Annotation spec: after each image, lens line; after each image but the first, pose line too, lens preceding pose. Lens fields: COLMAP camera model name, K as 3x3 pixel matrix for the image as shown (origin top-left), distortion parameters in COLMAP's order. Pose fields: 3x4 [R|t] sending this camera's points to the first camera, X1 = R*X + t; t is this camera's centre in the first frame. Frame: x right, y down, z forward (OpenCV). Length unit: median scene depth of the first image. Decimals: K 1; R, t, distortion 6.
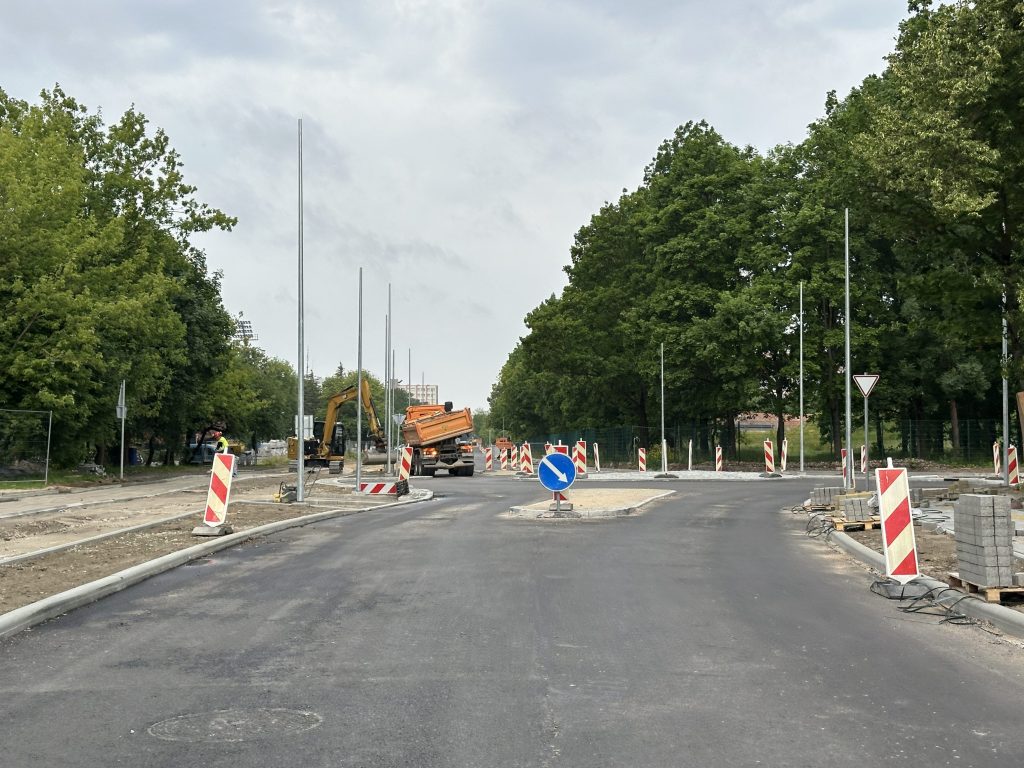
lens RADIAL K [[1441.3, 0, 512.0], [0, 1441.3, 384.0], [0, 0, 1]] dist [0.141697, 0.008723]
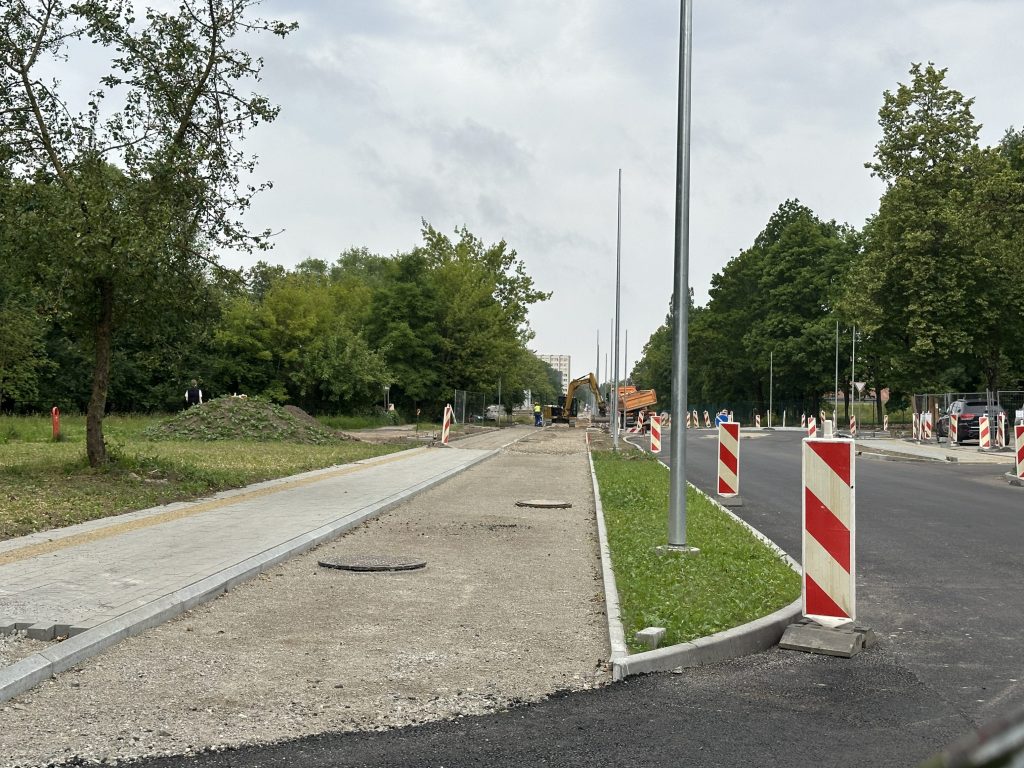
lens RADIAL K [[1441.3, 0, 512.0], [0, 1441.3, 384.0], [0, 0, 1]] dist [0.141697, 0.008723]
pose [[0.996348, 0.014299, -0.084183, -0.050954], [-0.012364, 0.999648, 0.023467, -0.026067], [0.084489, -0.022341, 0.996174, -0.659360]]
